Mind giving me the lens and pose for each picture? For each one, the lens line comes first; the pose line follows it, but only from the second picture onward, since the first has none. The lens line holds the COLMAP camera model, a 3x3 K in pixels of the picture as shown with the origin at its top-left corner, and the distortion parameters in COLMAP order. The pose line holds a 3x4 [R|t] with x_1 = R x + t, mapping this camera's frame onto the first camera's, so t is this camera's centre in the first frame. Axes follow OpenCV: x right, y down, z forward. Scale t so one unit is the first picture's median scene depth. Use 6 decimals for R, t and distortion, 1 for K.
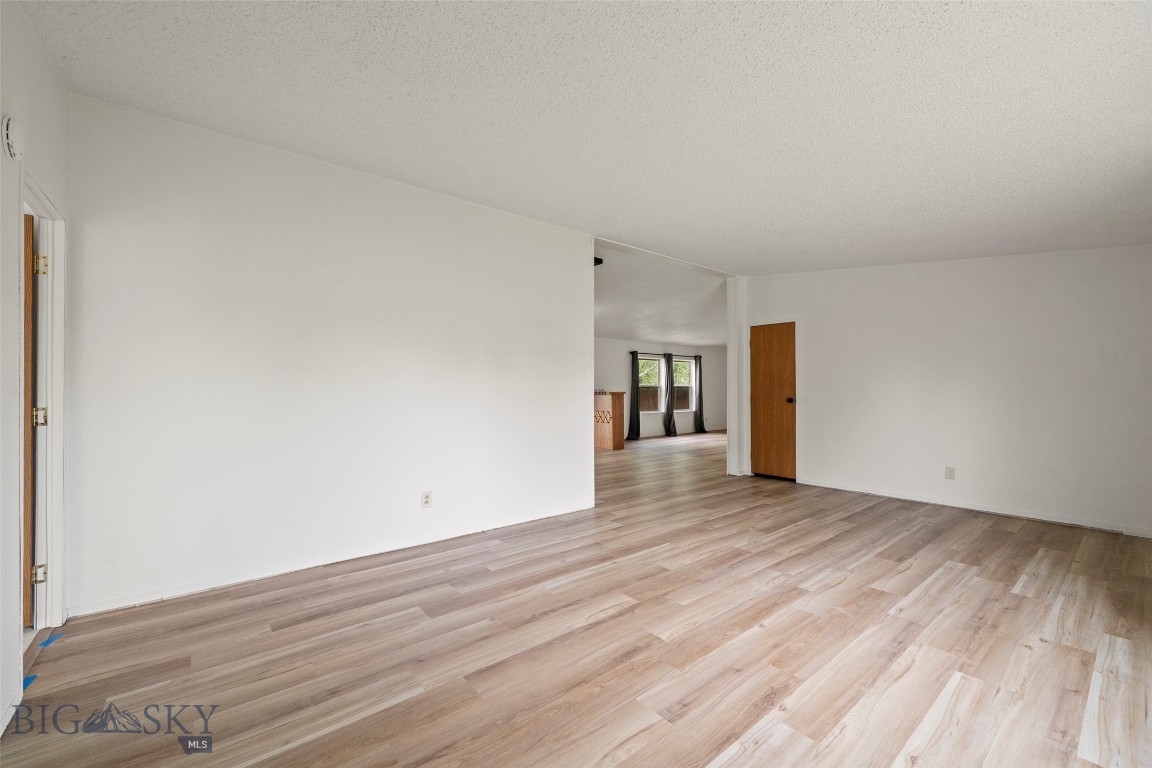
lens RADIAL K [[467.6, 0, 570.2], [0, 467.6, 387.0], [0, 0, 1]] dist [-0.003554, 0.000719]
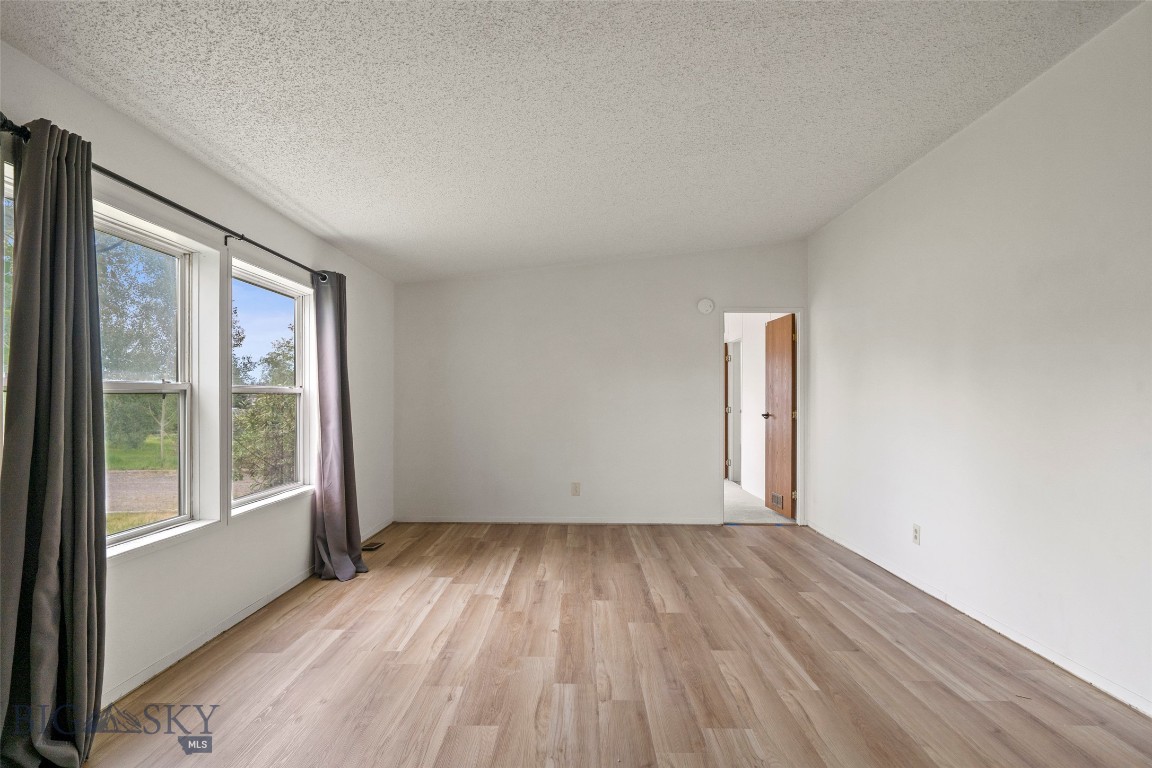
lens RADIAL K [[623.7, 0, 577.3], [0, 623.7, 394.4], [0, 0, 1]] dist [-0.000706, -0.000224]
pose [[-0.630608, -0.008224, -0.776058, 1.330157], [-0.000239, 0.999946, -0.010403, 0.005640], [0.776102, -0.006374, -0.630576, 1.753164]]
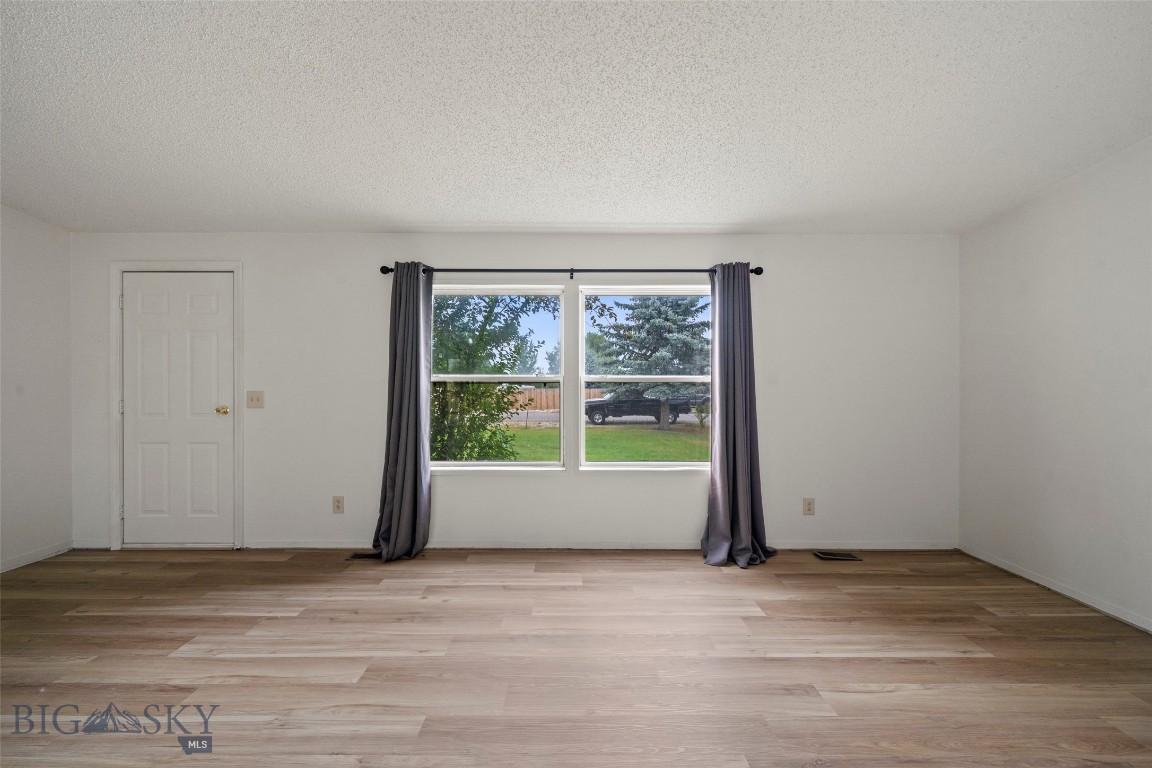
lens RADIAL K [[467.6, 0, 570.1], [0, 467.6, 382.2], [0, 0, 1]] dist [-0.003554, 0.000719]
pose [[-0.781255, -0.000092, 0.624212, -0.018290], [-0.005330, 0.999965, -0.006524, -0.000976], [-0.624189, -0.008424, -0.781228, 1.469245]]
